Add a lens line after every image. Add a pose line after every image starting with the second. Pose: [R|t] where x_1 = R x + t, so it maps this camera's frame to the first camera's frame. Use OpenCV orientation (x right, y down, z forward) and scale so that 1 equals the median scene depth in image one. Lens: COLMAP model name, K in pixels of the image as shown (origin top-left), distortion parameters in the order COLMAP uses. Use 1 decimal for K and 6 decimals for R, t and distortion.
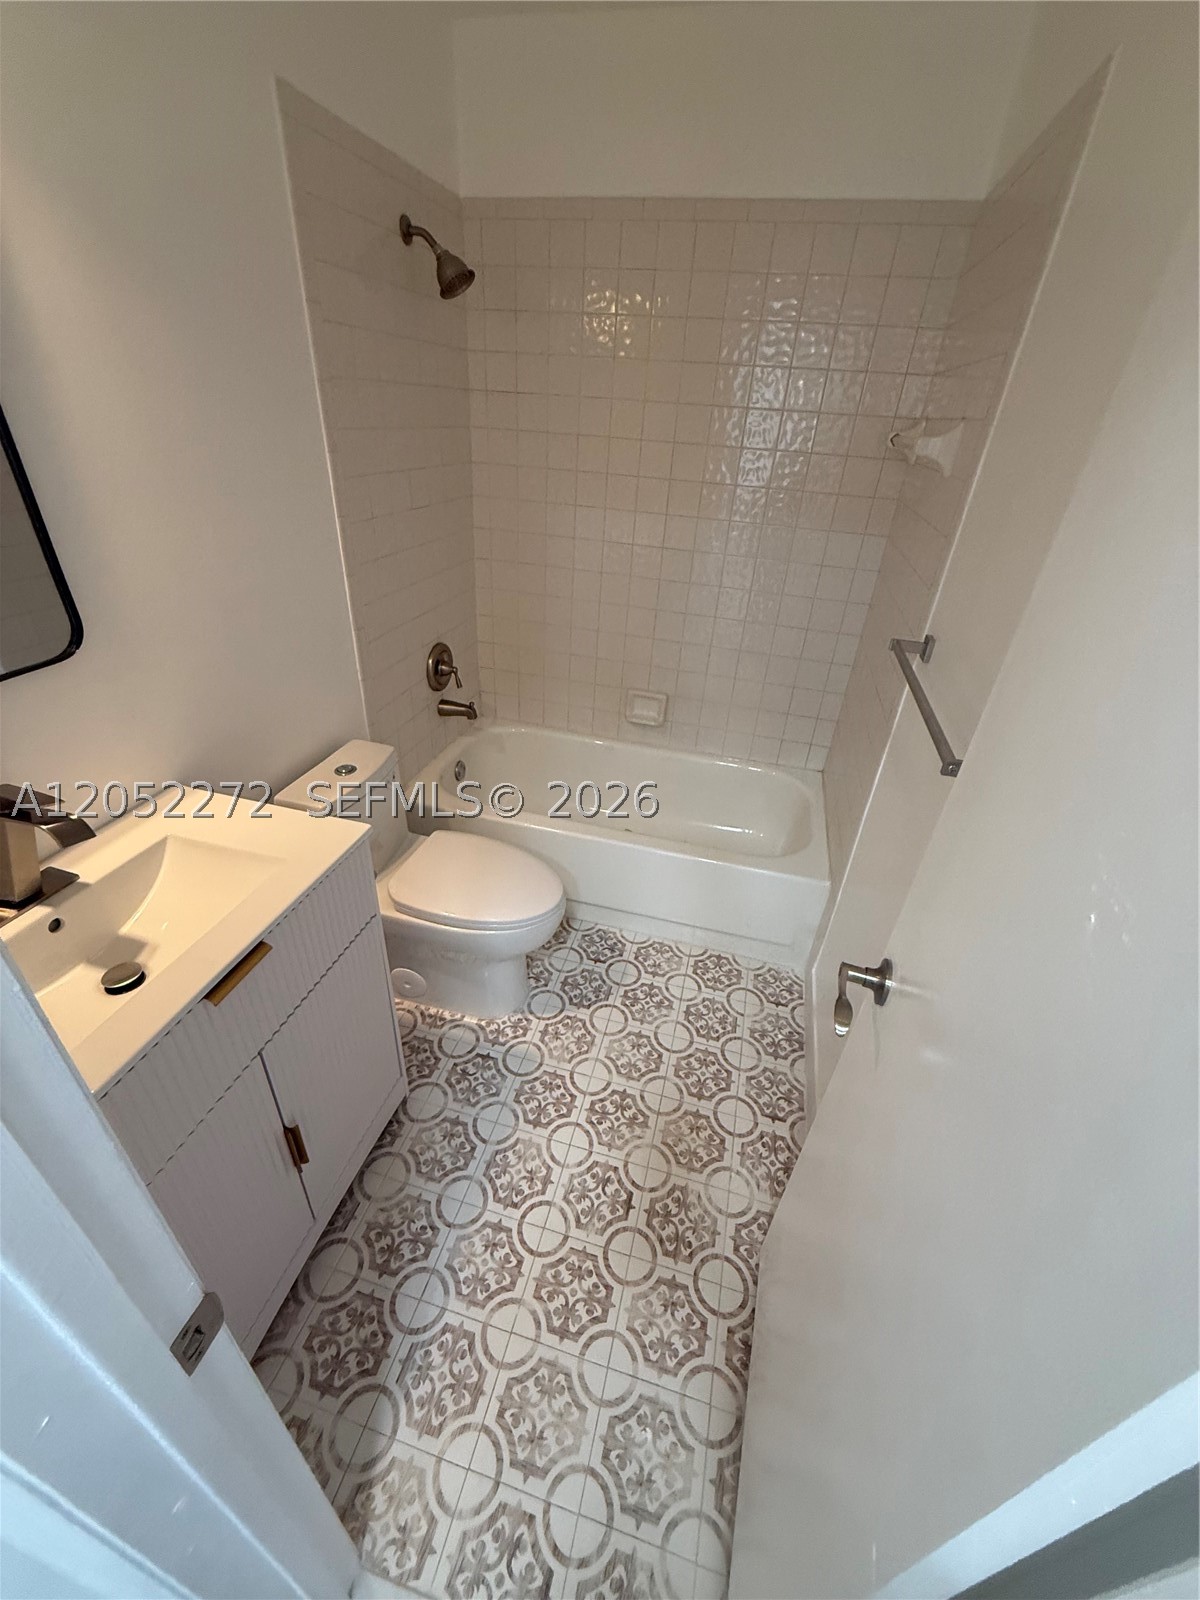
lens RADIAL K [[638.5, 0, 594.9], [0, 638.5, 804.0], [0, 0, 1]] dist [0.000530, -0.000003]
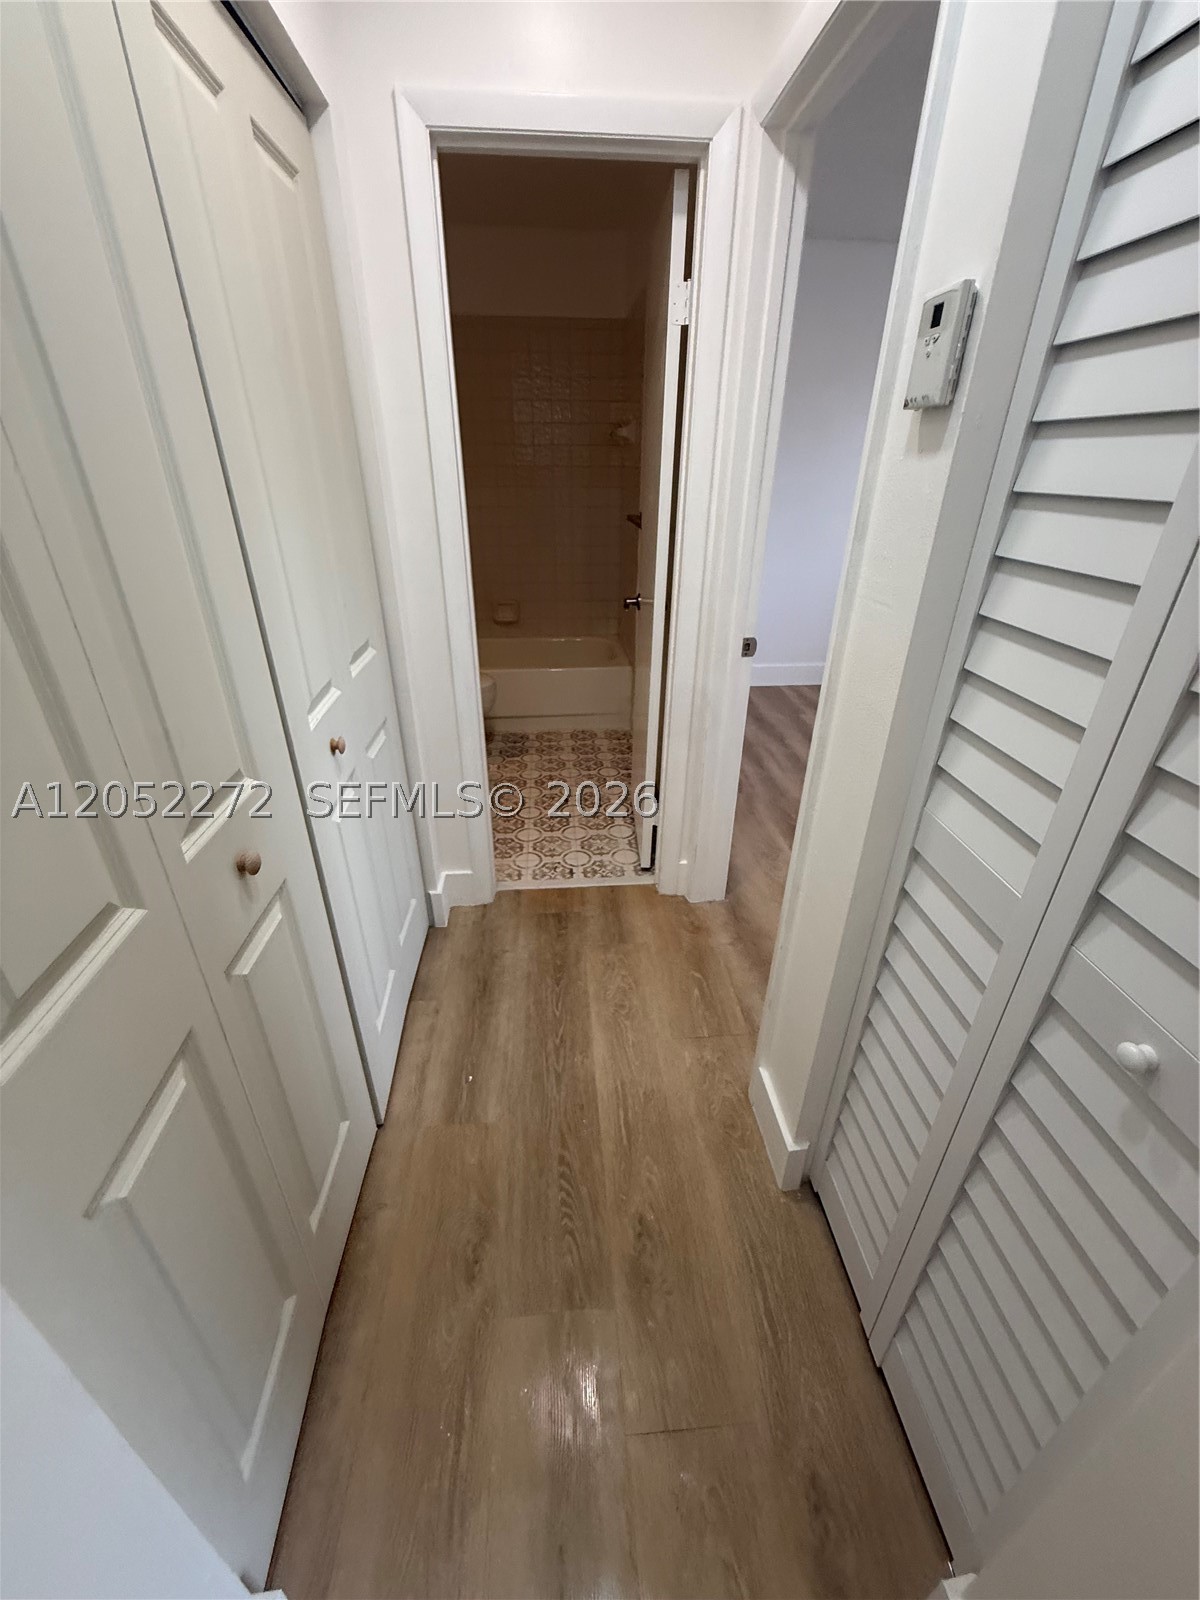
lens RADIAL K [[638.5, 0, 601.9], [0, 638.5, 796.4], [0, 0, 1]] dist [0.000530, -0.000003]
pose [[0.939860, -0.203773, 0.274117, -0.297671], [0.217733, 0.975779, -0.021163, 0.513323], [-0.263165, 0.079574, 0.961463, -0.736941]]
